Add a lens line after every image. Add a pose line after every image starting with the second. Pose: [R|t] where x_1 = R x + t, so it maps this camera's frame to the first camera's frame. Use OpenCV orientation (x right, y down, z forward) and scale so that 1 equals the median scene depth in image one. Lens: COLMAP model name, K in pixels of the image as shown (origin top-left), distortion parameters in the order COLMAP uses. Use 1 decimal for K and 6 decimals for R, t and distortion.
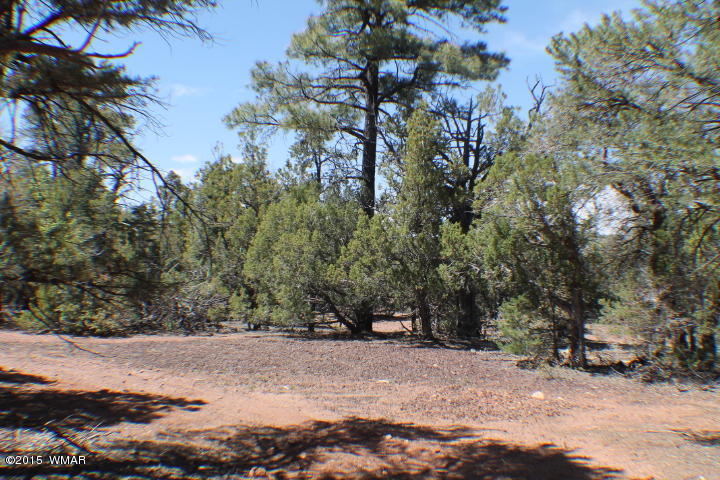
lens RADIAL K [[849.4, 0, 360.0], [0, 849.4, 240.0], [0, 0, 1]] dist [-0.158636, 0.002763]
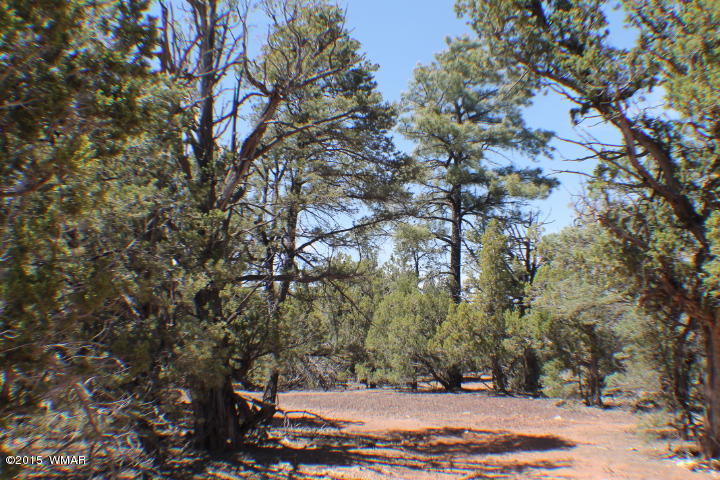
lens RADIAL K [[849.4, 0, 360.0], [0, 849.4, 240.0], [0, 0, 1]] dist [-0.158636, 0.002763]
pose [[0.994302, -0.024016, -0.103857, -0.000013], [0.015795, 0.996728, -0.079272, -0.022904], [0.105421, 0.077180, 0.991428, -0.375619]]
